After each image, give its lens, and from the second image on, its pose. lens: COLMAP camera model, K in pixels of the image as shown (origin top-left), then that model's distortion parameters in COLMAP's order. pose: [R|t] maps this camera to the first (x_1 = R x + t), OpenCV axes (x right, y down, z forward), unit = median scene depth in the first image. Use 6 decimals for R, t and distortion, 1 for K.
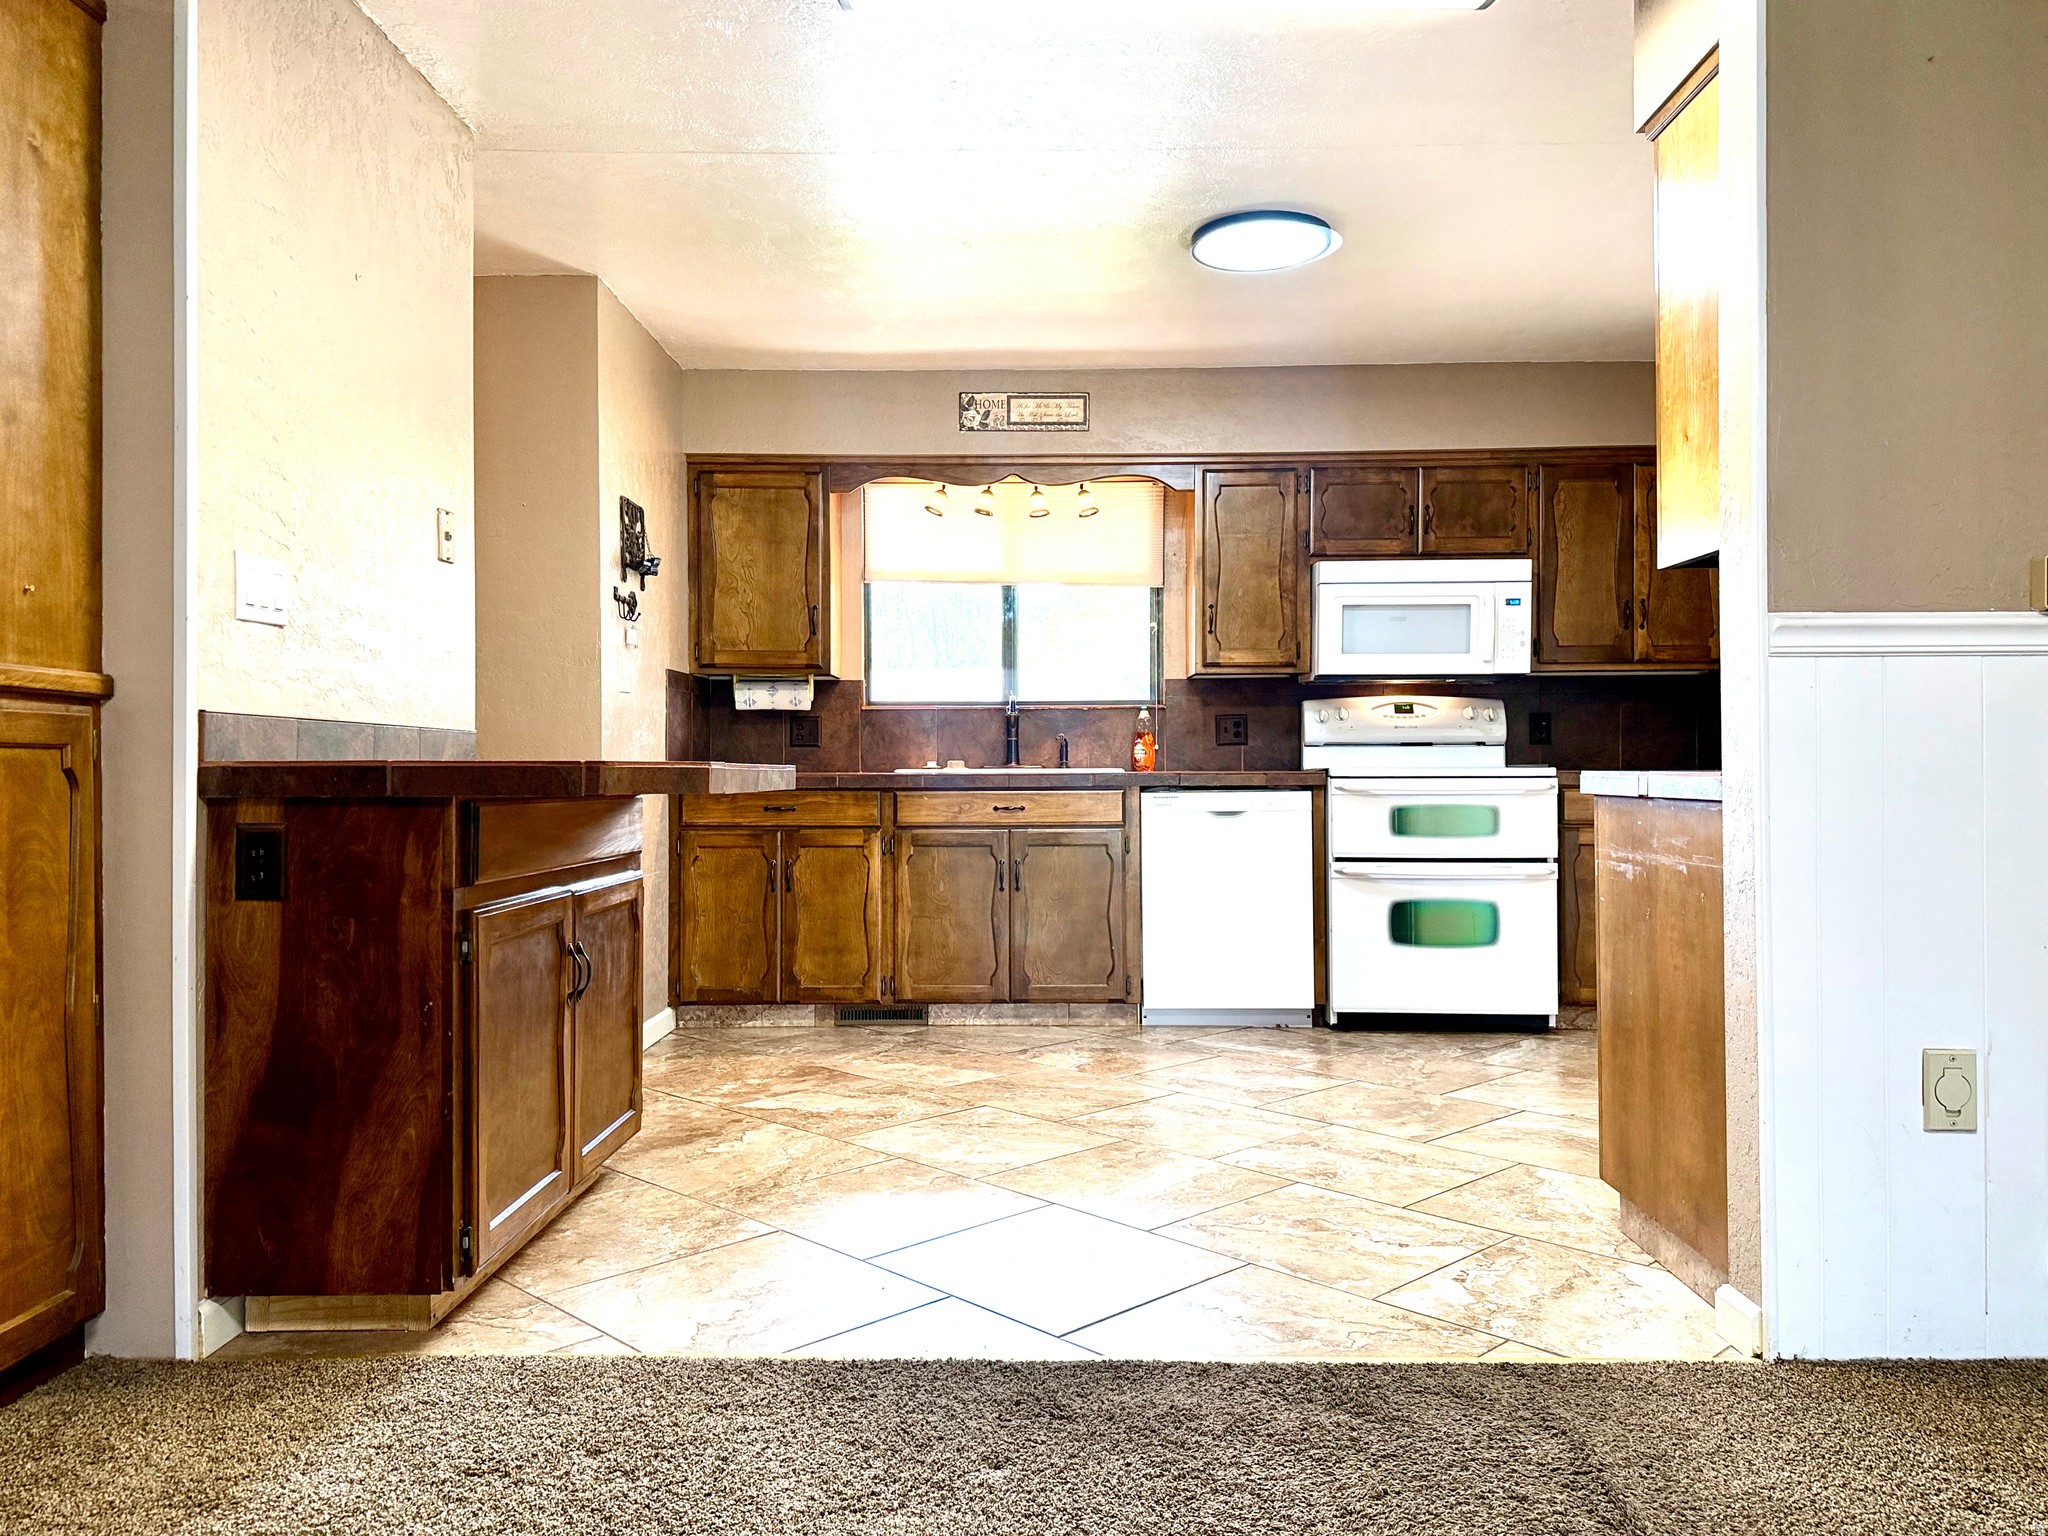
lens RADIAL K [[1443.9, 0, 1023.6], [0, 1443.9, 763.5], [0, 0, 1]] dist [0.007181, -0.000049]
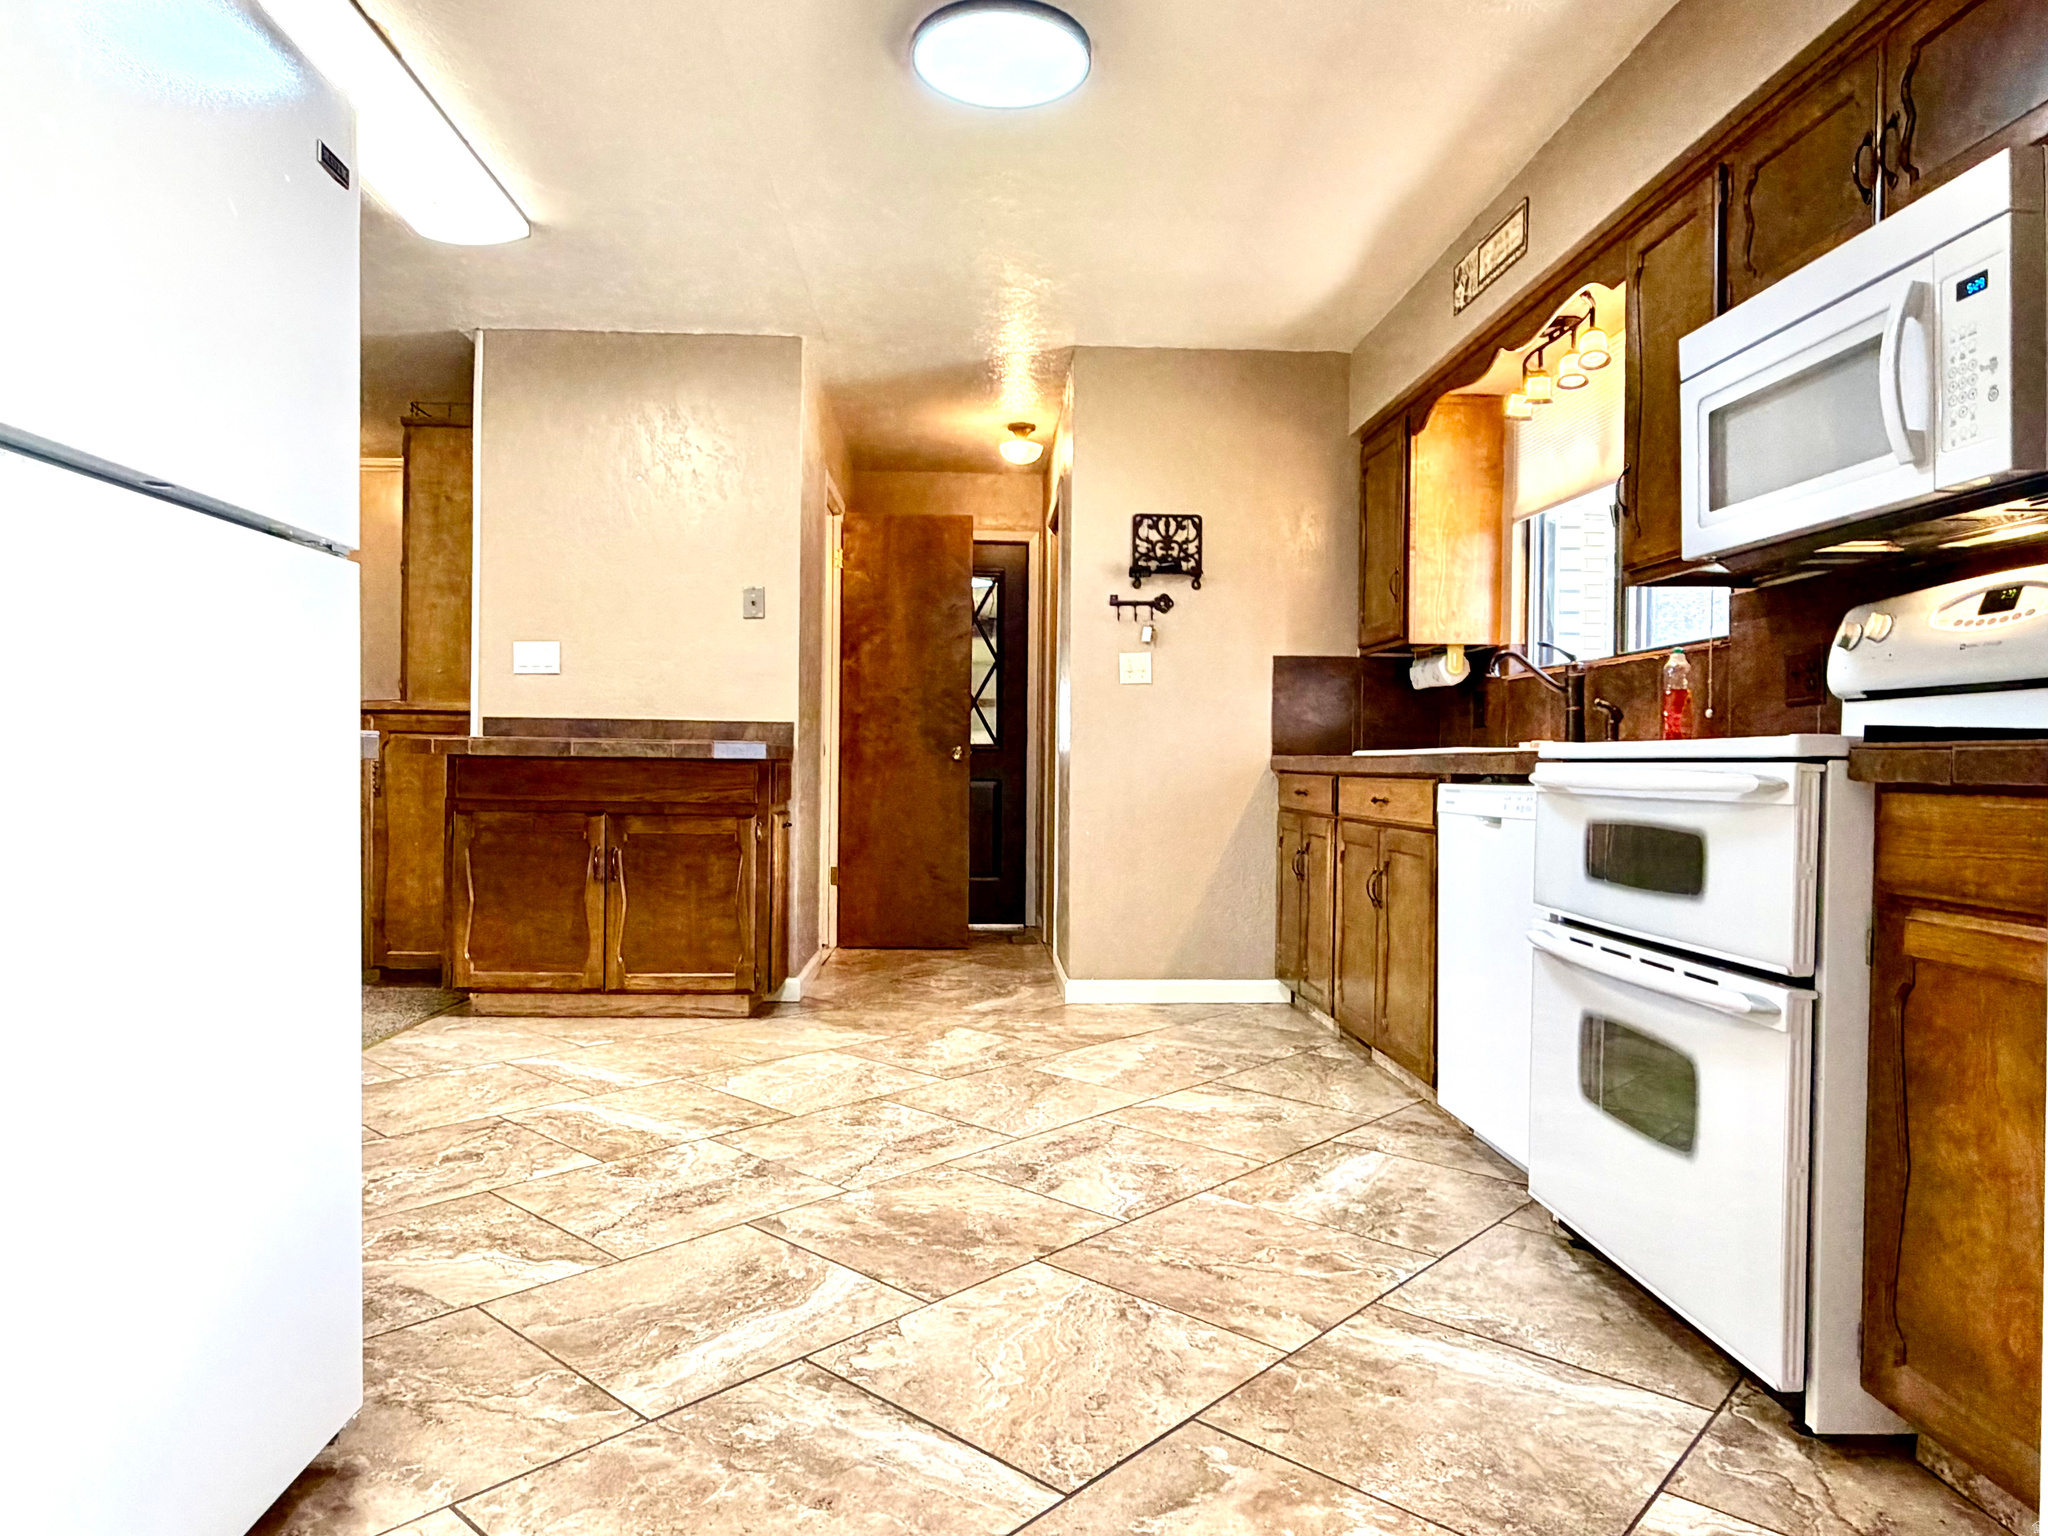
lens RADIAL K [[1281.1, 0, 1023.4], [0, 1281.1, 769.0], [0, 0, 1]] dist [0.001147, -0.002225]
pose [[0.068752, 0.007827, -0.997603, 0.679941], [-0.006858, 0.999949, 0.007372, 0.010808], [0.997610, 0.006334, 0.068802, 0.776284]]
